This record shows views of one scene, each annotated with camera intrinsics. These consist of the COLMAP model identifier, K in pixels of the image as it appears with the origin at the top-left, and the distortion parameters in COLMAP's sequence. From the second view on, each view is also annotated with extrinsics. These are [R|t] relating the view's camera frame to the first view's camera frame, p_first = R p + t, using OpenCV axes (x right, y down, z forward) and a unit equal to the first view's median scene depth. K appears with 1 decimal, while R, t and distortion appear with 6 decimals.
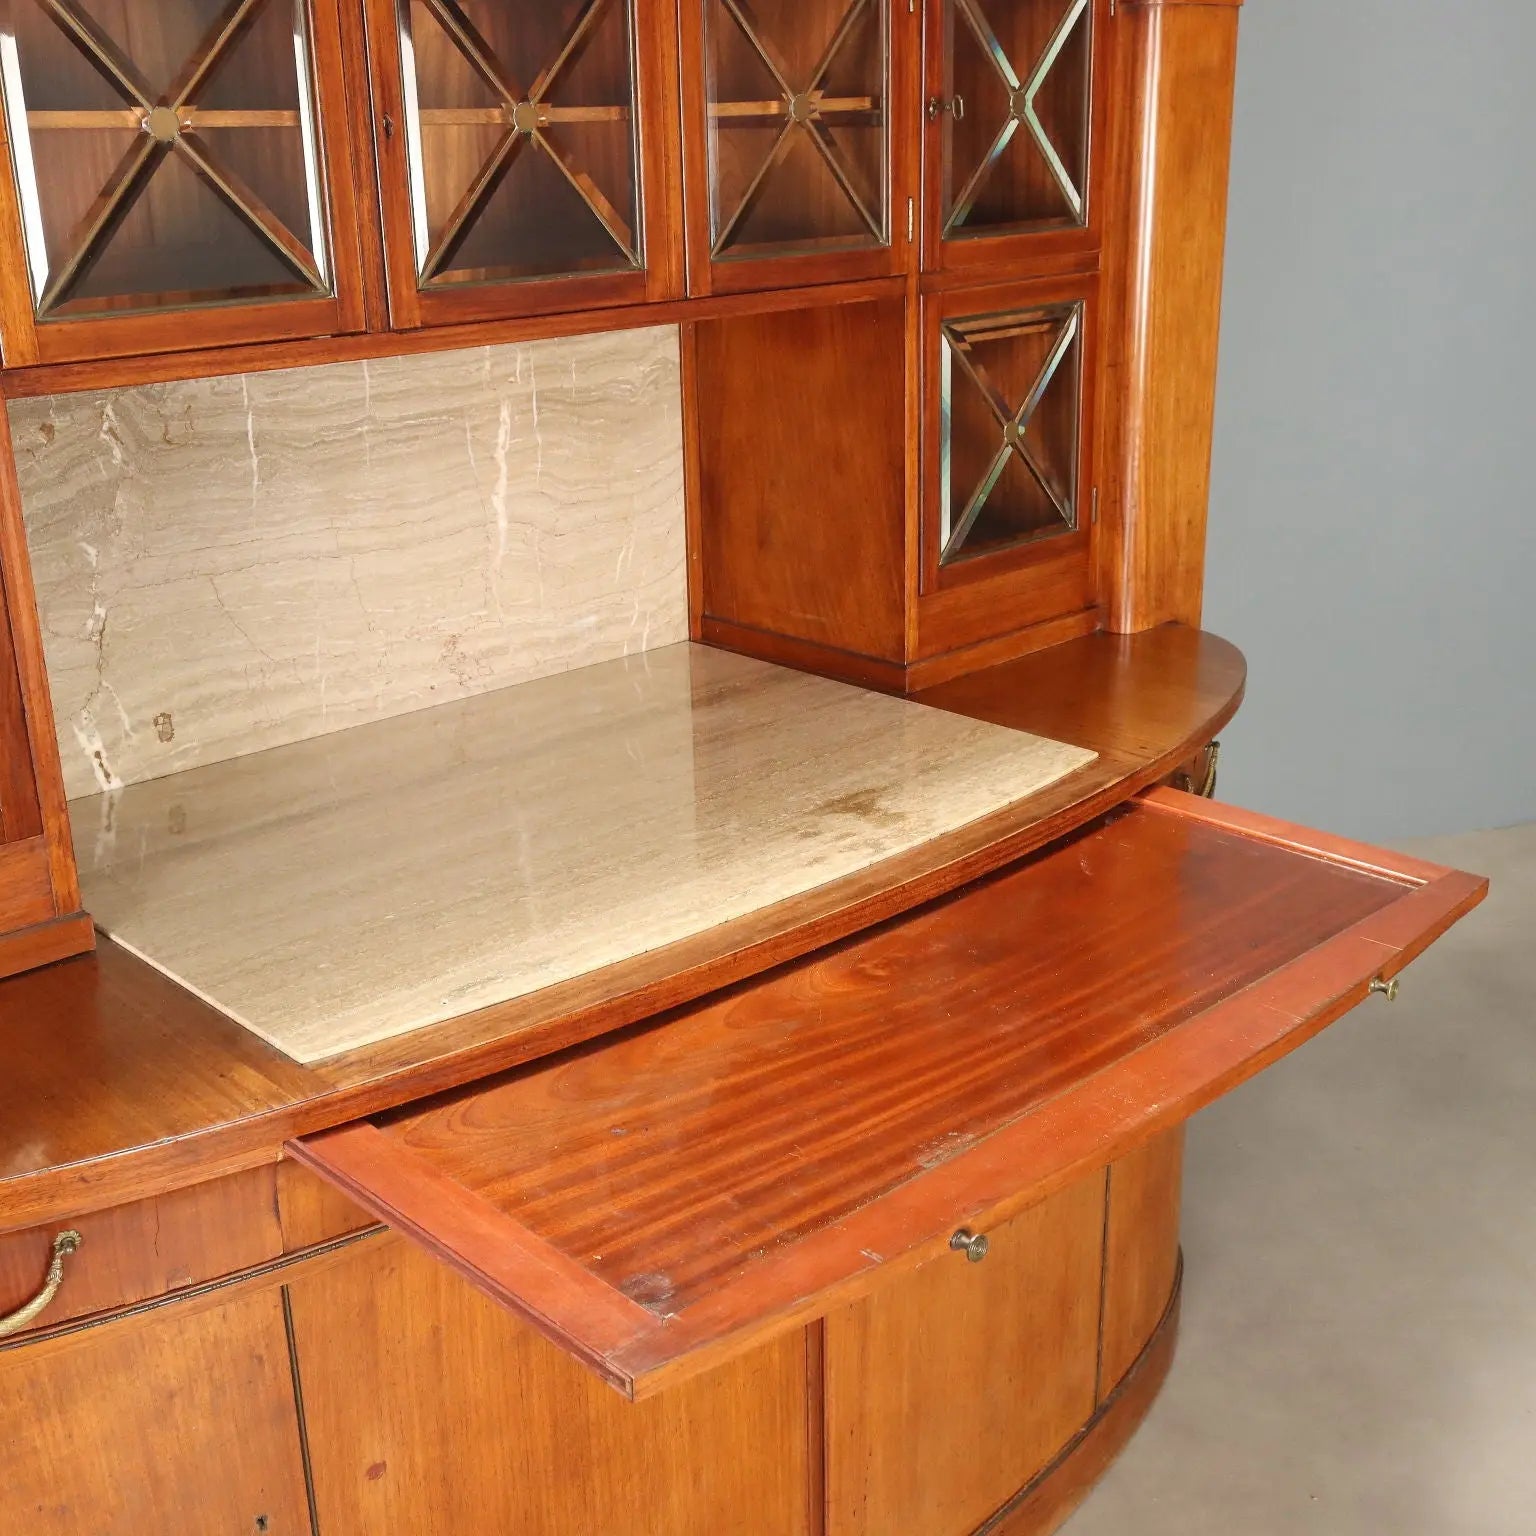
lens RADIAL K [[1864.8, 0, 768.0], [0, 1864.8, 768.0], [0, 0, 1]] dist [-0.032405, 0.076727]
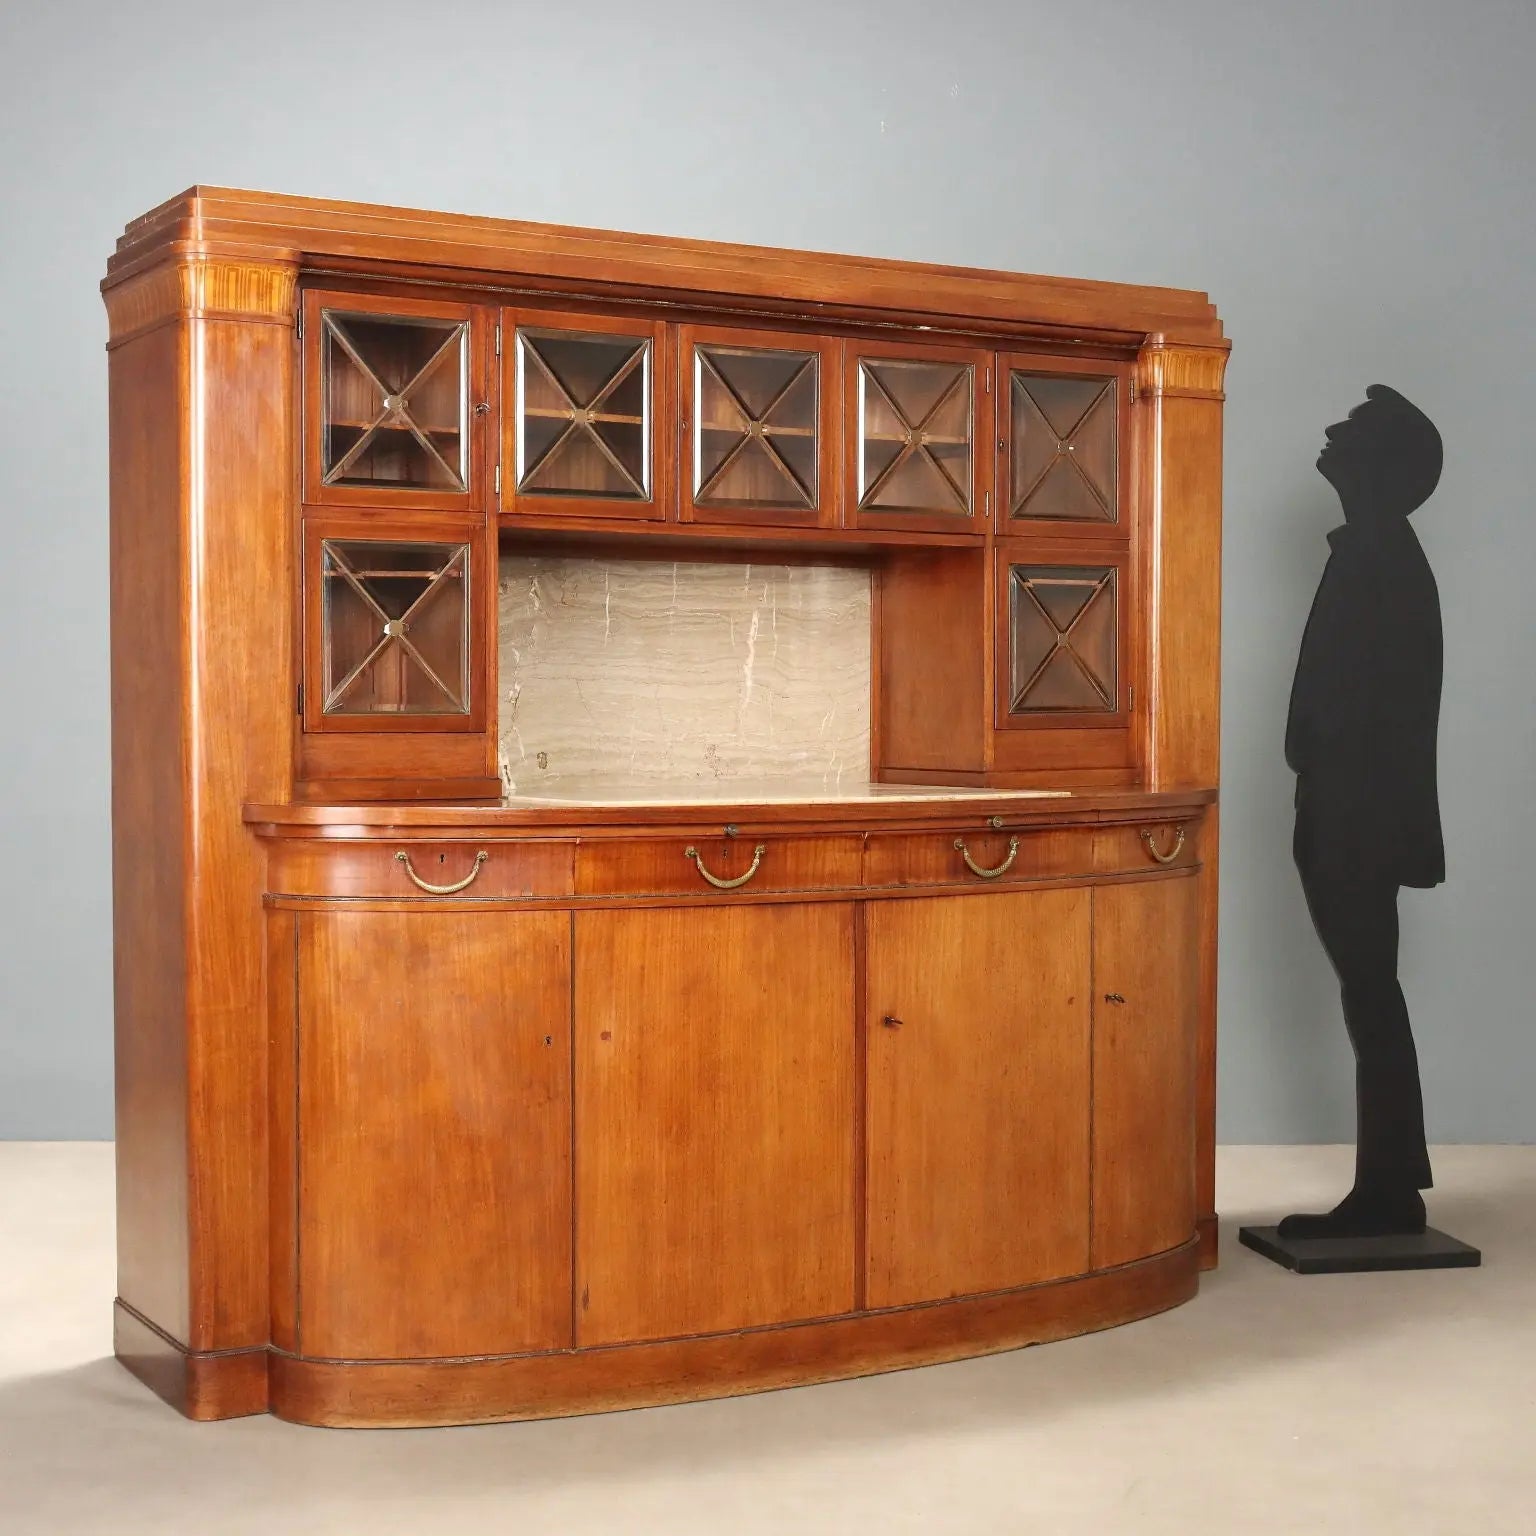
lens RADIAL K [[2460.2, 0, 763.1], [0, 2460.2, 792.2], [0, 0, 1]] dist [-0.004105, -0.068730]
pose [[0.974869, 0.029742, -0.220783, 0.392902], [-0.093584, 0.954037, -0.284703, 0.644029], [0.202167, 0.298210, 0.932845, -1.118438]]
